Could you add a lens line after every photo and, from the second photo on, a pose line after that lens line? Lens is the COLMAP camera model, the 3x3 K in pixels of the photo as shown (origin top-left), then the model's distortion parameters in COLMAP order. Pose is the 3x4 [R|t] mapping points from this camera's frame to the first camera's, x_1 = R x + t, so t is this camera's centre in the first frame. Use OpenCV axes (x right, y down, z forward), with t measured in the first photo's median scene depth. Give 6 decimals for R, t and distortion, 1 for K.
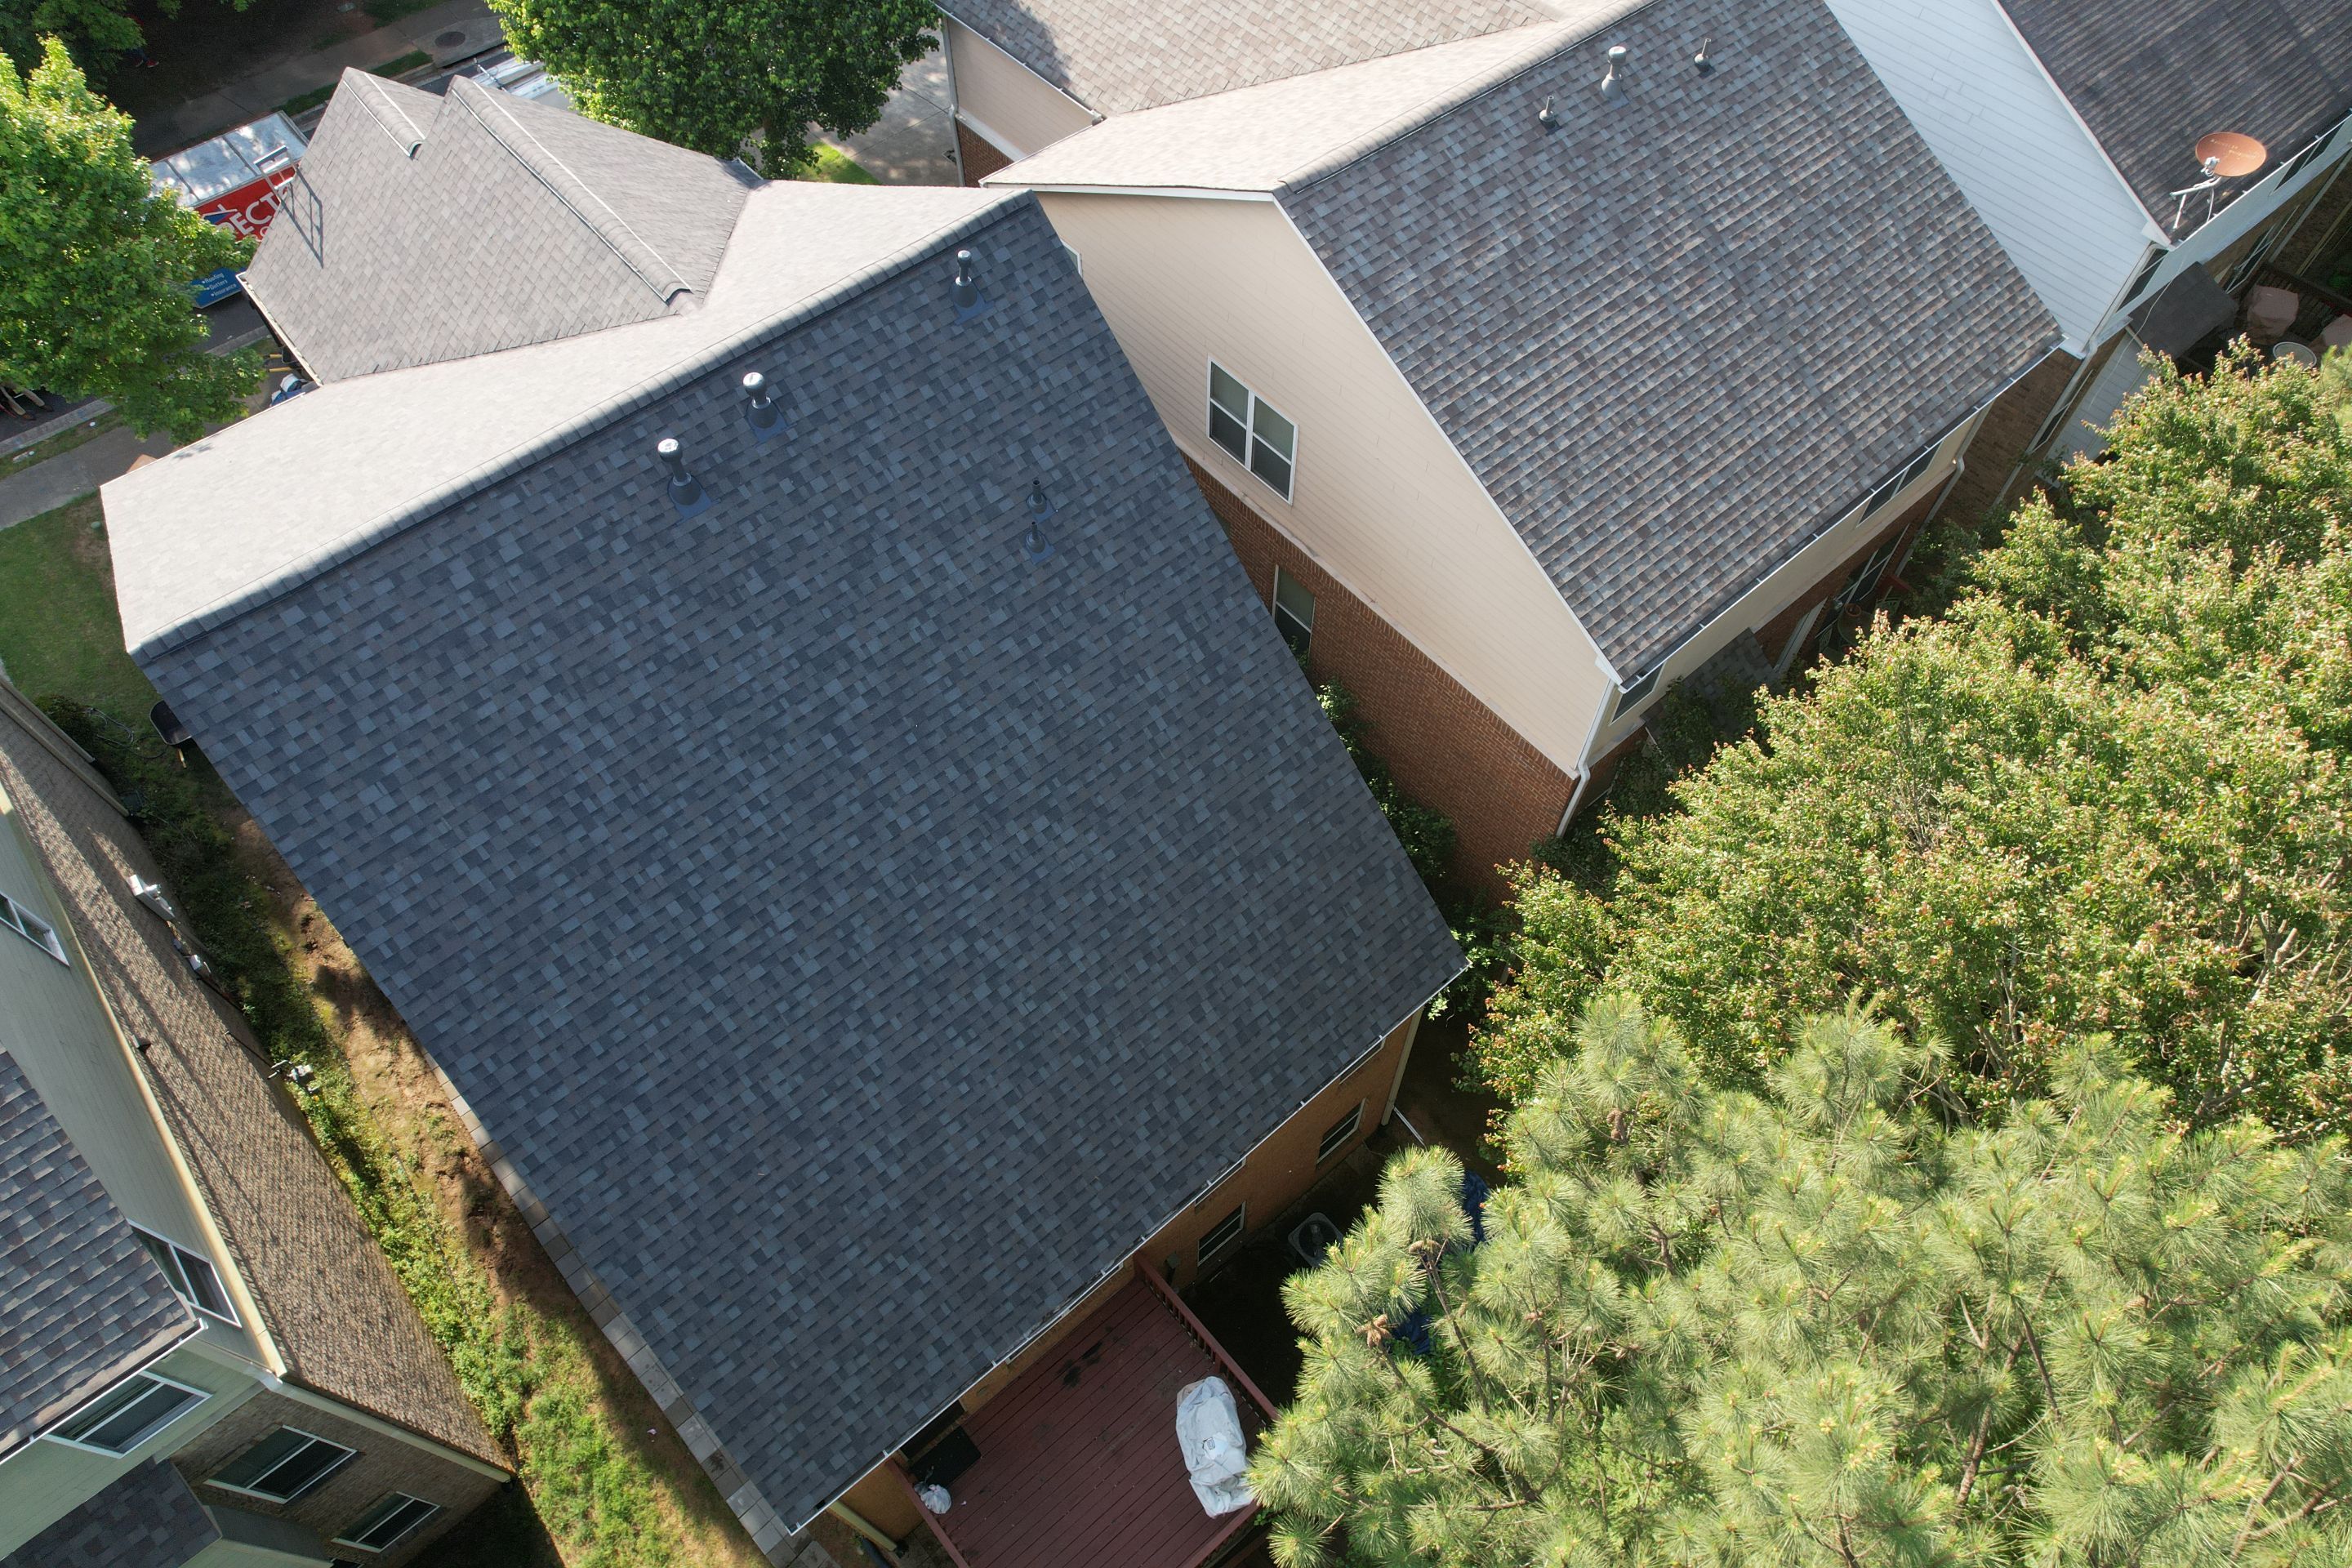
lens RADIAL K [[1508.4, 0, 1178.3], [0, 1508.4, 785.5], [0, 0, 1]] dist [-0.081827, 0.075866]
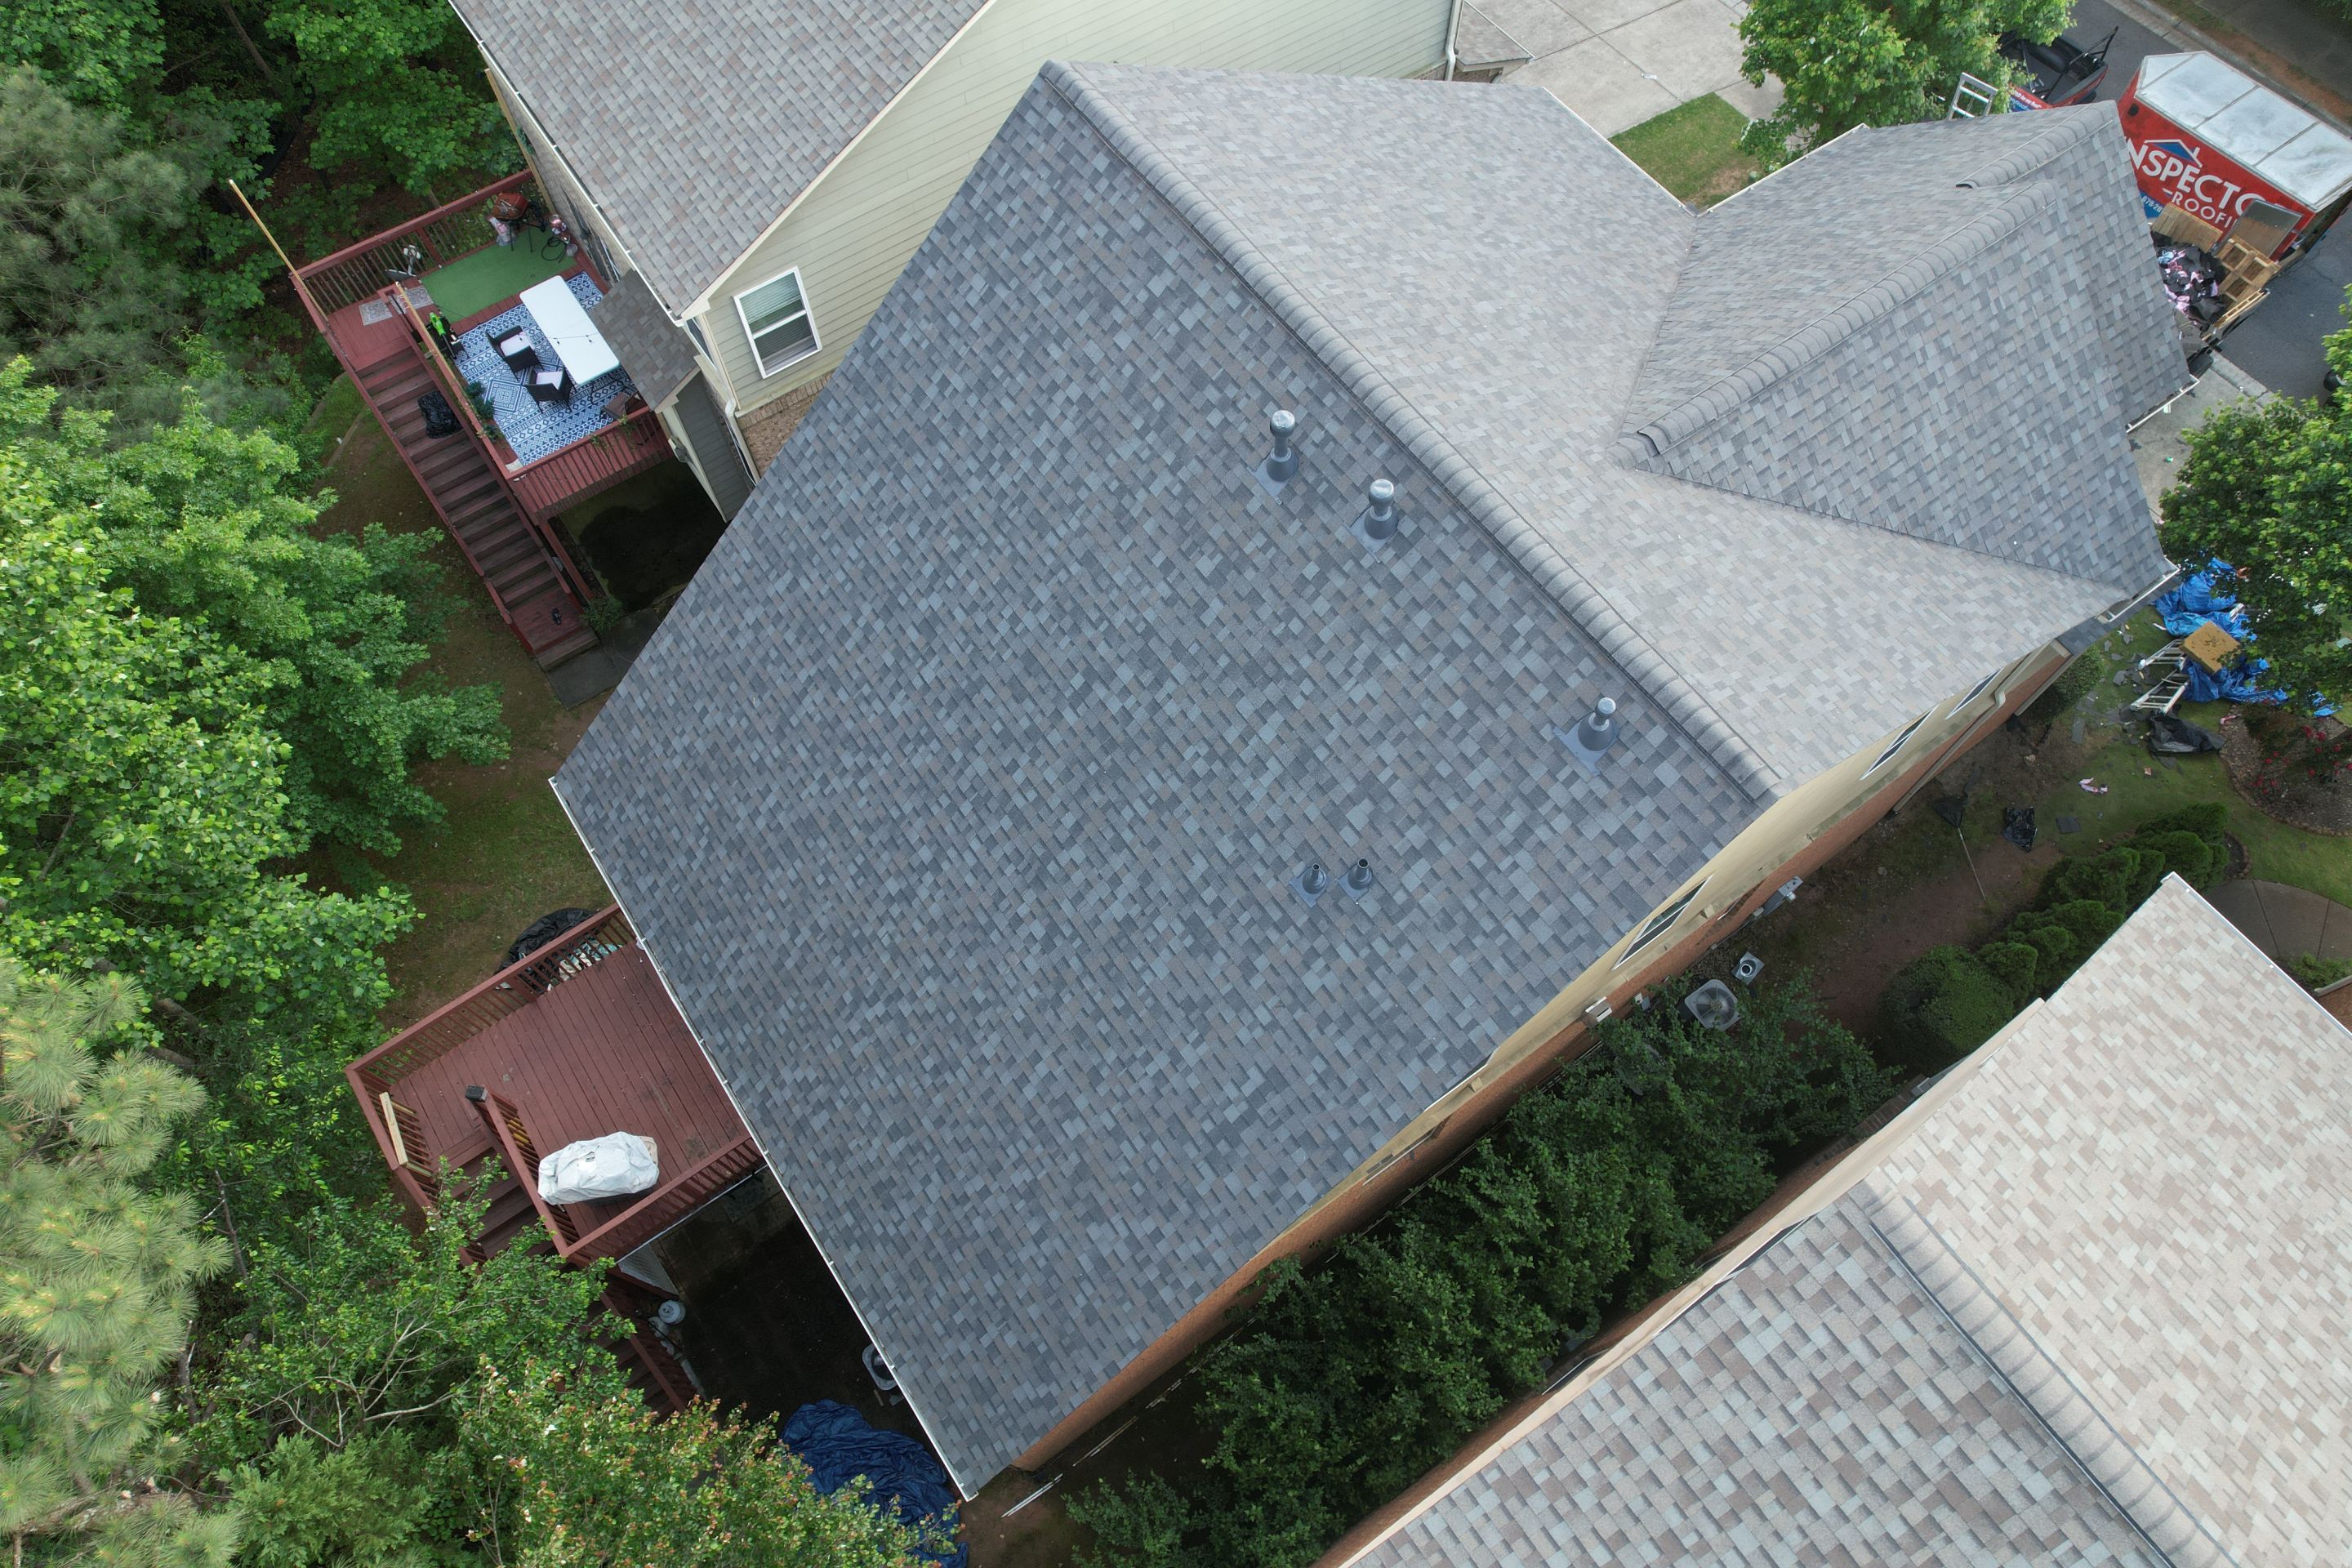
lens RADIAL K [[1508.4, 0, 1178.3], [0, 1508.4, 784.7], [0, 0, 1]] dist [-0.081827, 0.075866]
pose [[-0.093331, 0.893690, -0.438872, 0.209110], [-0.829064, 0.174321, 0.531286, -0.515913], [0.551309, 0.413438, 0.724657, 0.348164]]
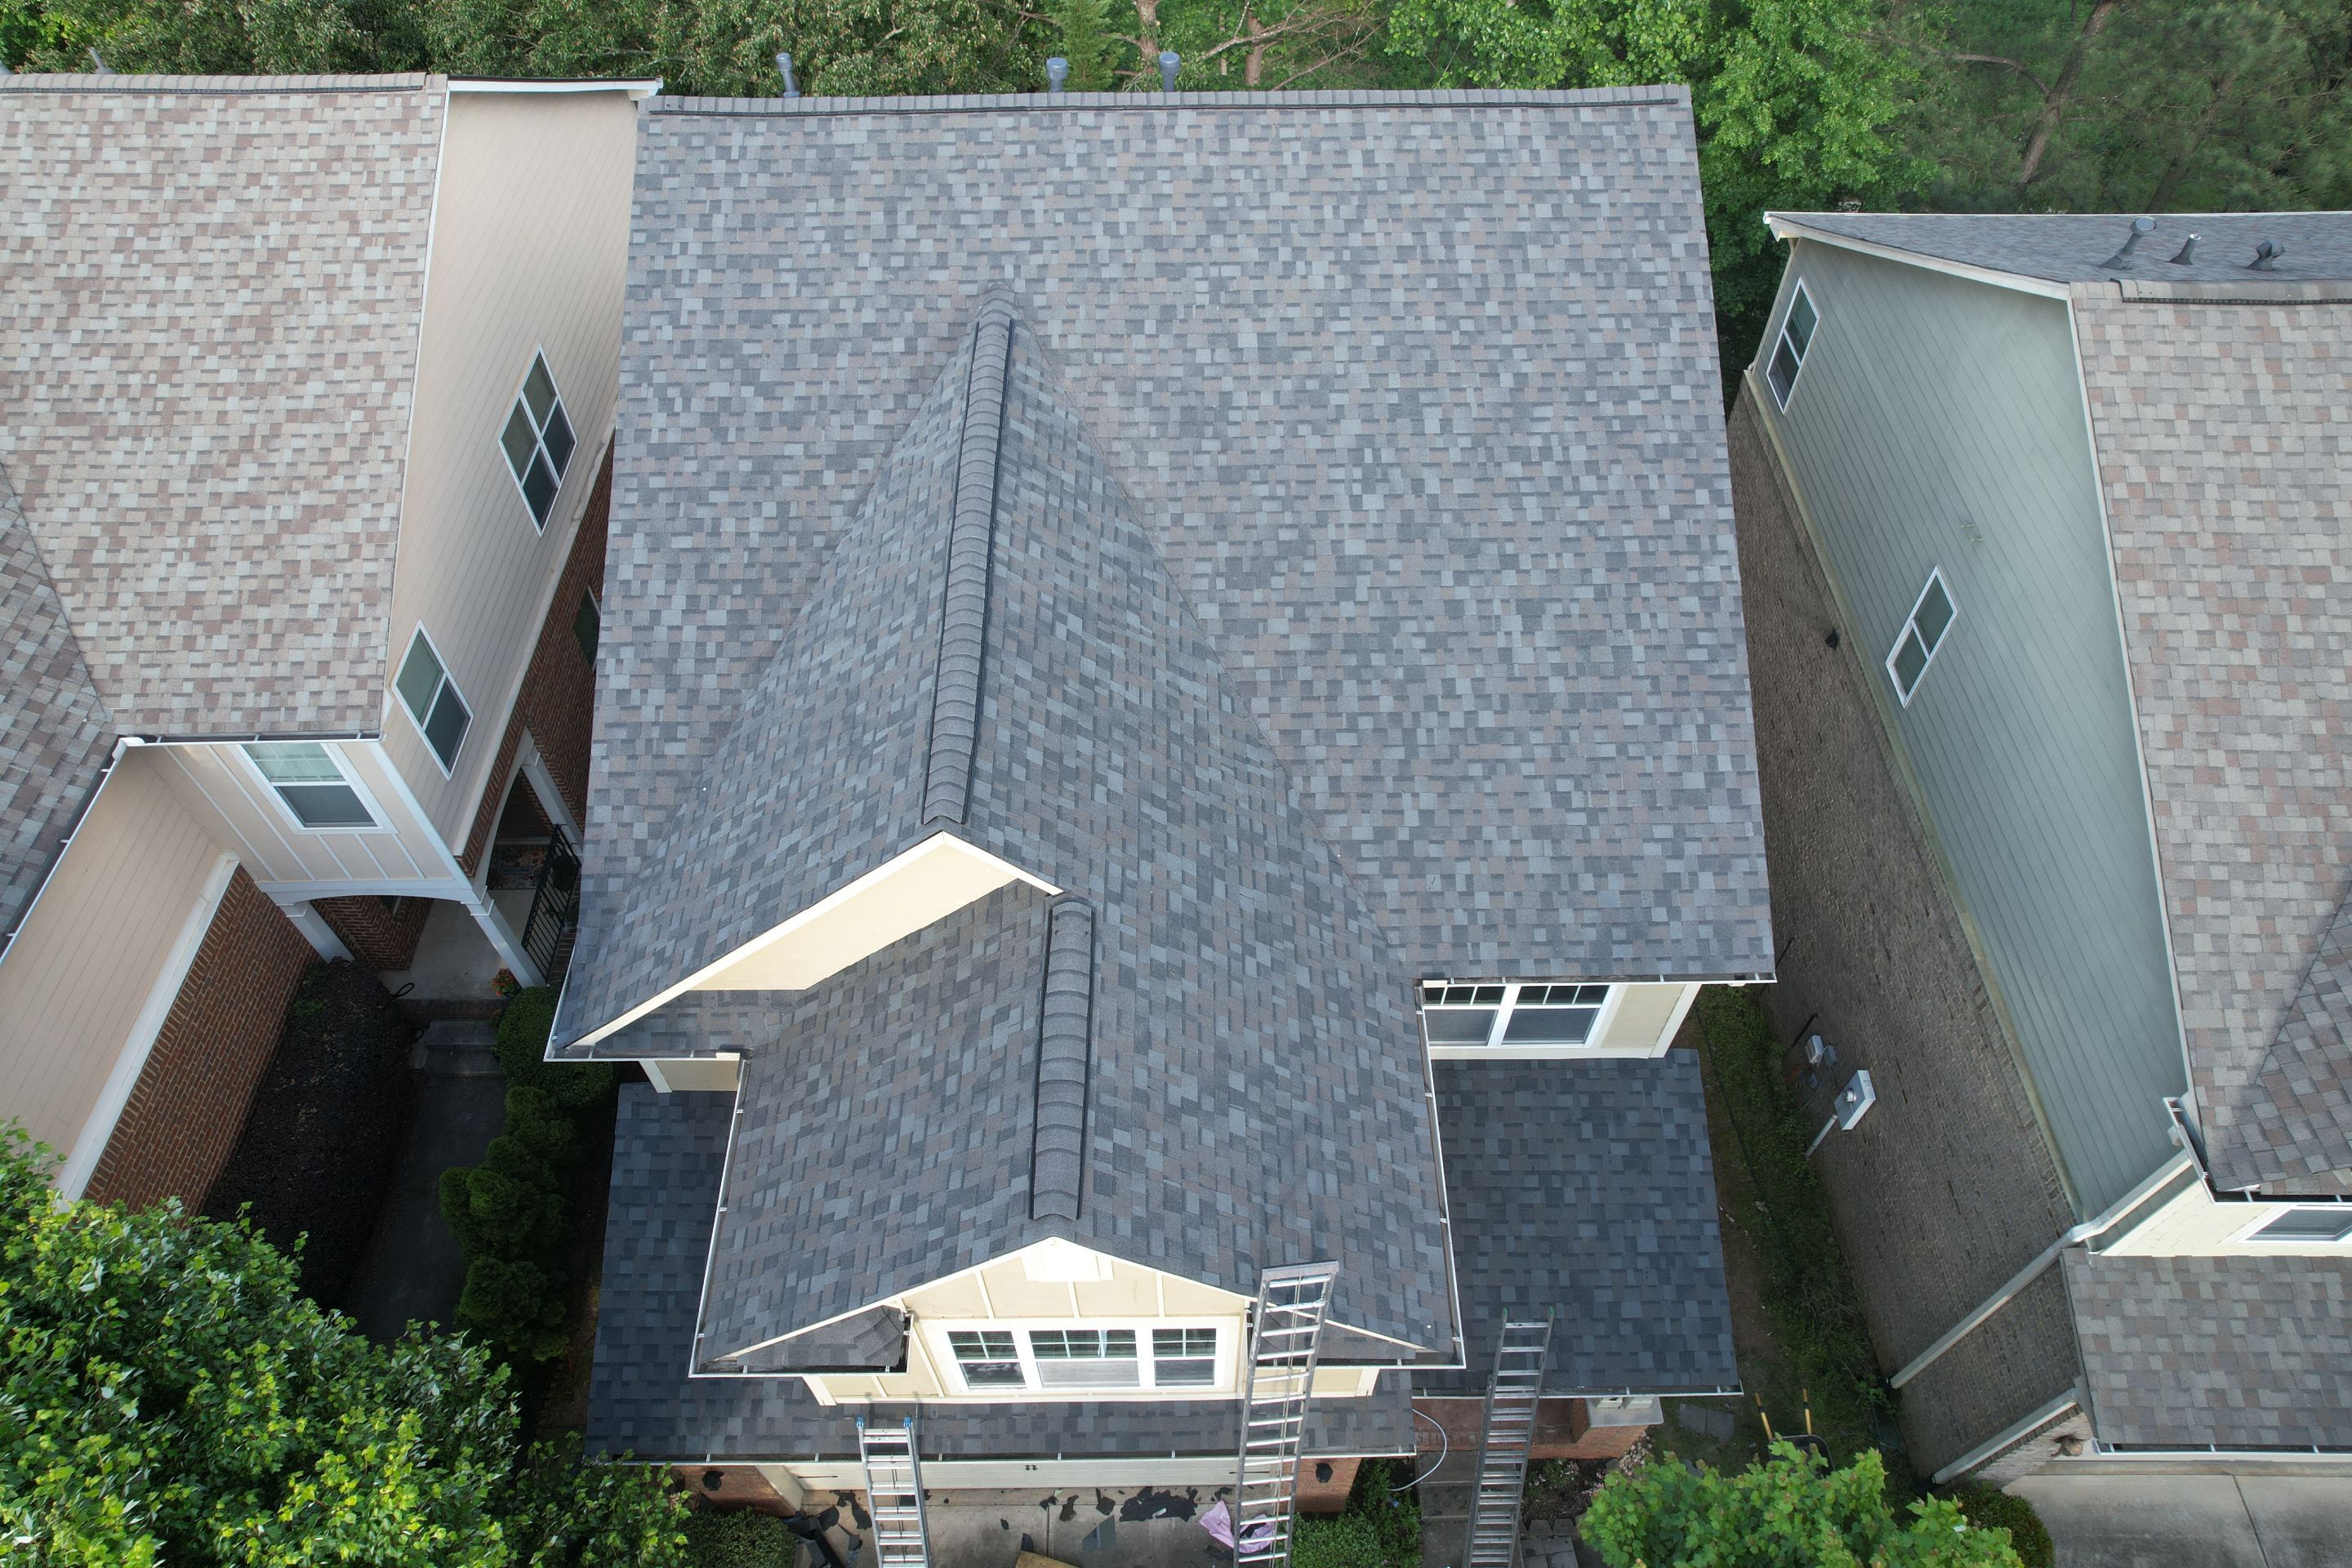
lens RADIAL K [[1497.0, 0, 1181.6], [0, 1497.0, 783.8], [0, 0, 1]] dist [-0.080226, 0.073158]
pose [[-0.767762, -0.498398, 0.402668, -0.845275], [0.539884, -0.164764, 0.825456, -0.959358], [-0.345060, 0.851148, 0.395577, 0.863405]]
